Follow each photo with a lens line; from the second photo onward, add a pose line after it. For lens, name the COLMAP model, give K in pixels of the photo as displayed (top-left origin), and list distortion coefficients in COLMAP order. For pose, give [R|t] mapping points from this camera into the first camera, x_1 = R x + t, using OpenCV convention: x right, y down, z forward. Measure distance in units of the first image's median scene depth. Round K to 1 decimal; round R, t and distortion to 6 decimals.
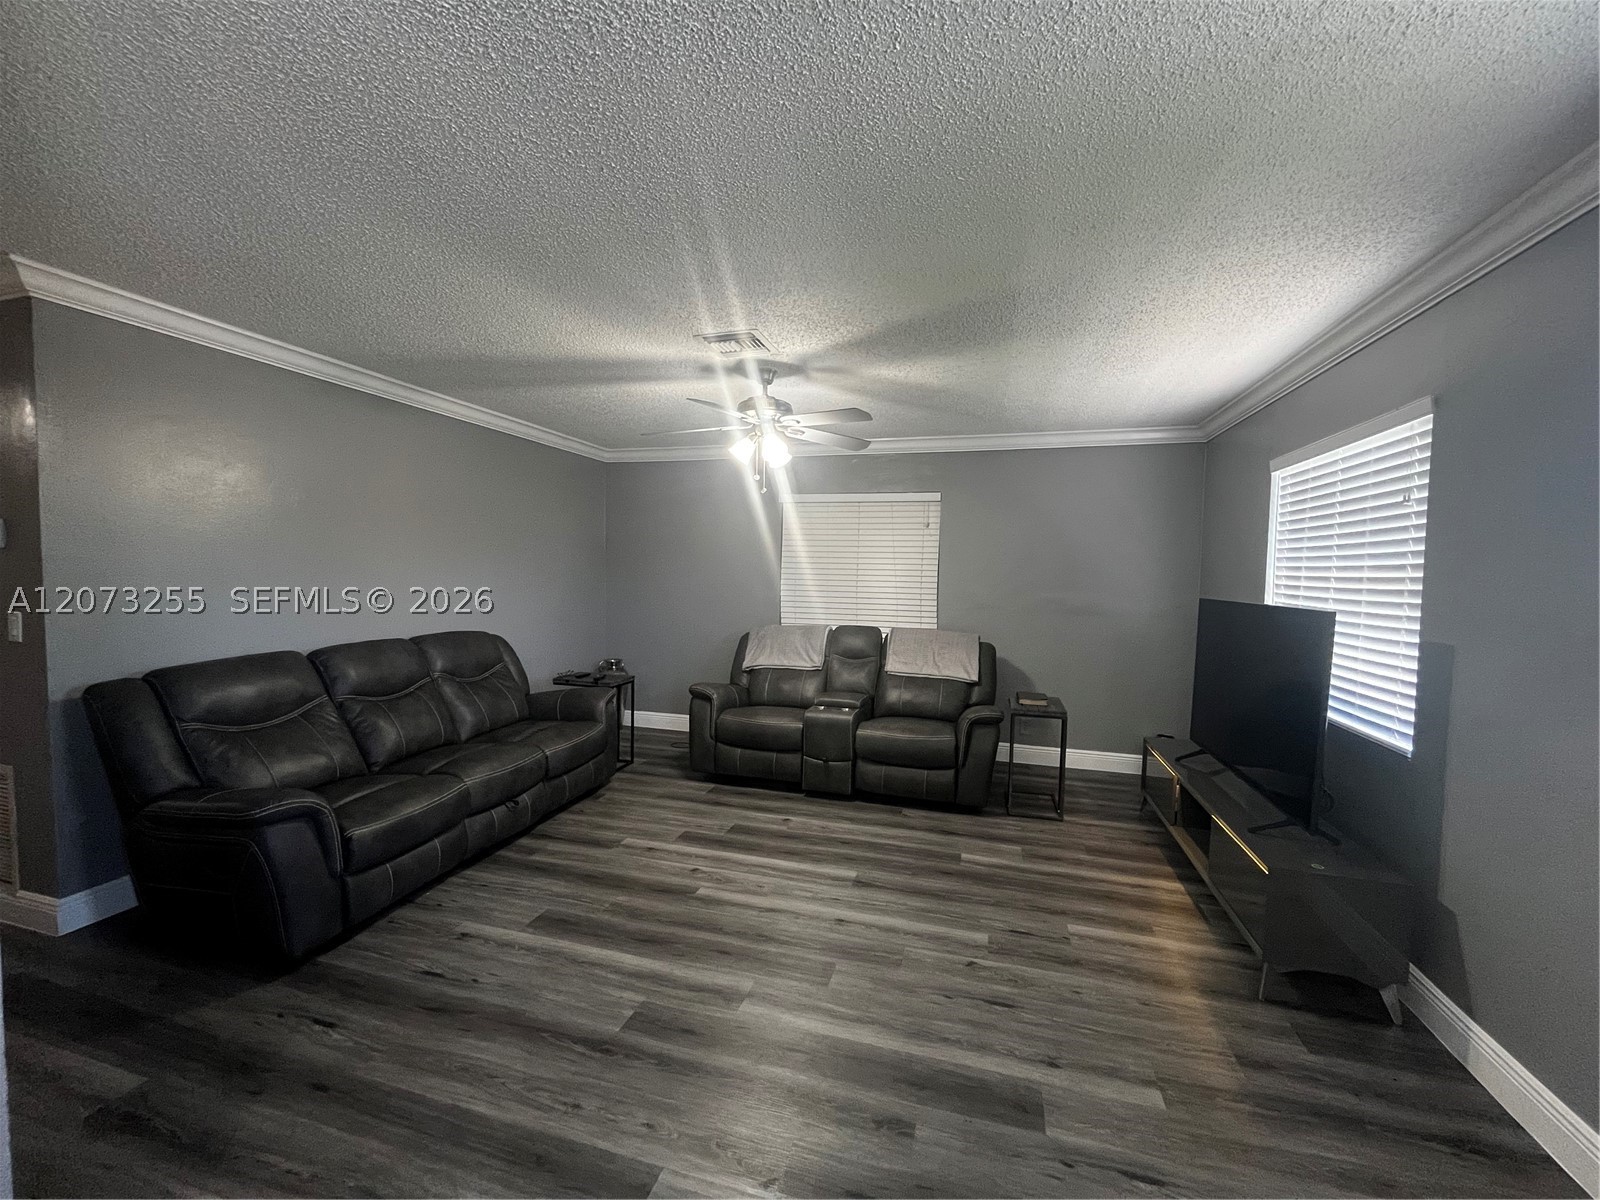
lens RADIAL K [[646.1, 0, 797.9], [0, 646.1, 602.4], [0, 0, 1]] dist [0.000960, -0.000059]
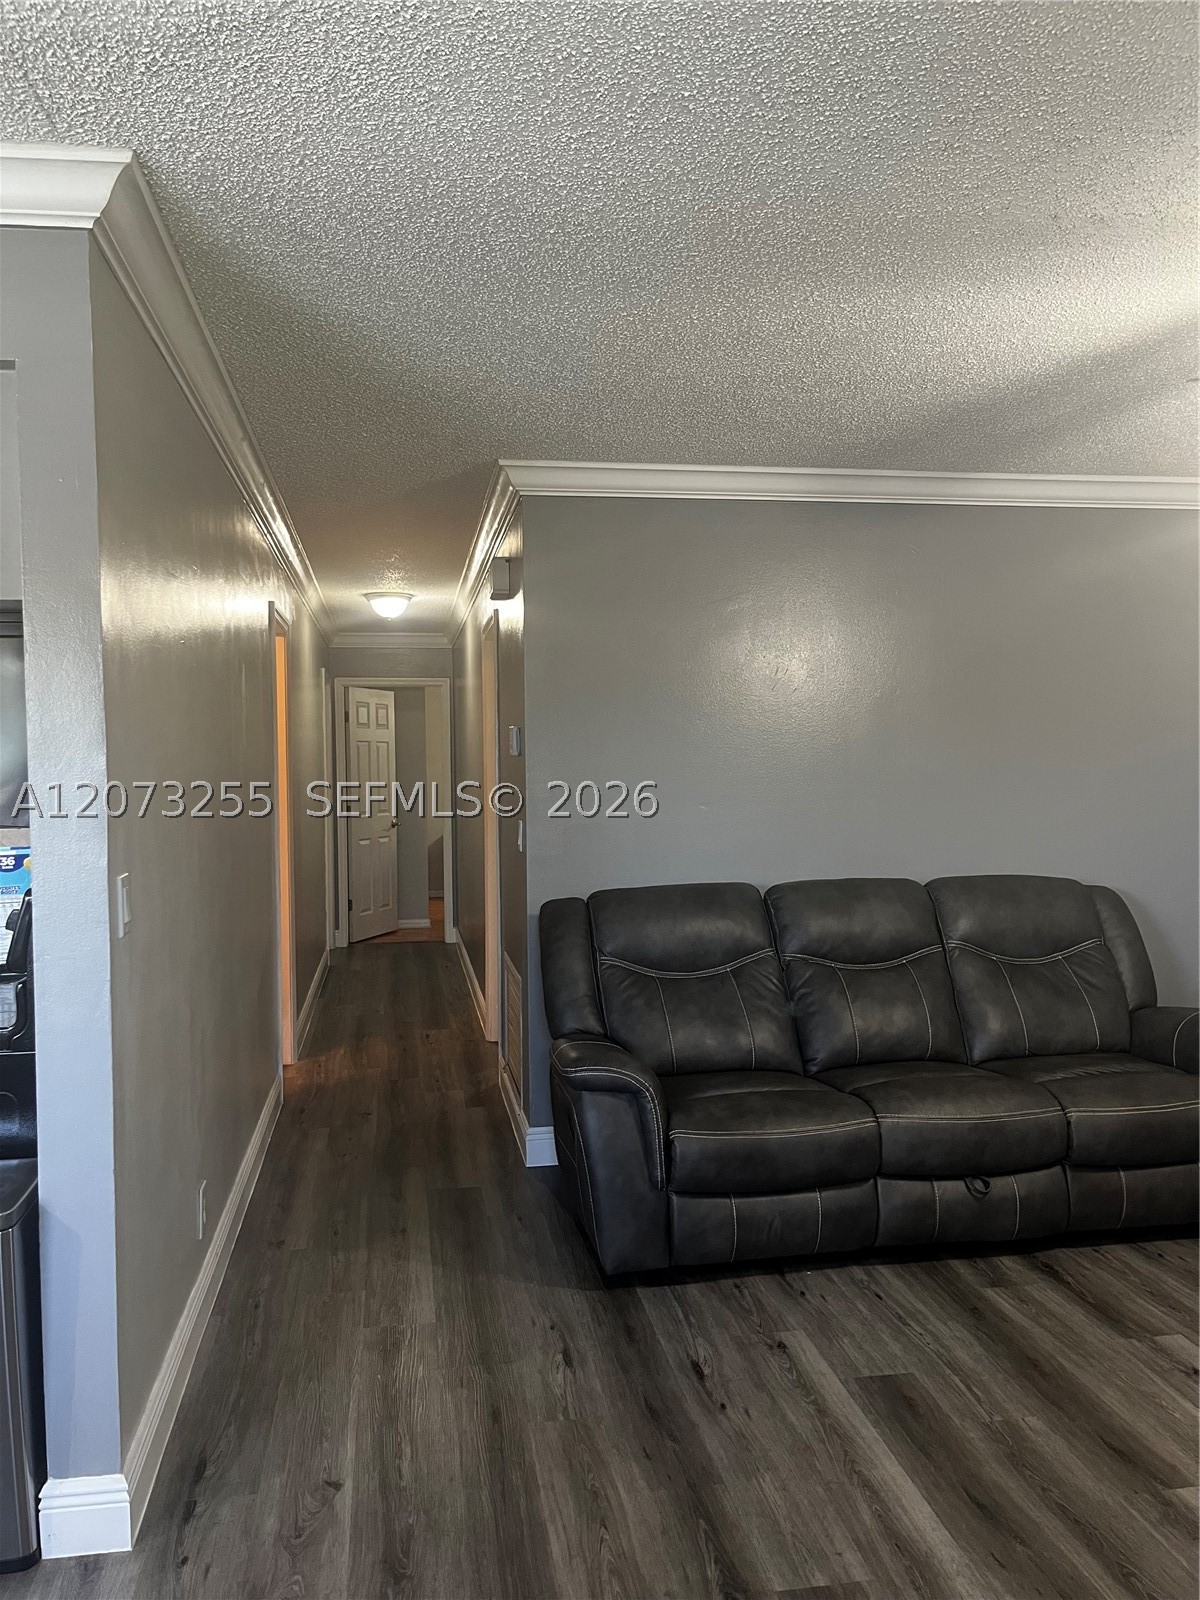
lens RADIAL K [[1215.6, 0, 607.7], [0, 1215.6, 806.3], [0, 0, 1]] dist [0.072724, -0.095444]
pose [[0.435780, 0.010932, -0.899987, 0.414812], [-0.028642, 0.999588, -0.001727, -0.006557], [0.899597, 0.026530, 0.435914, 0.261875]]
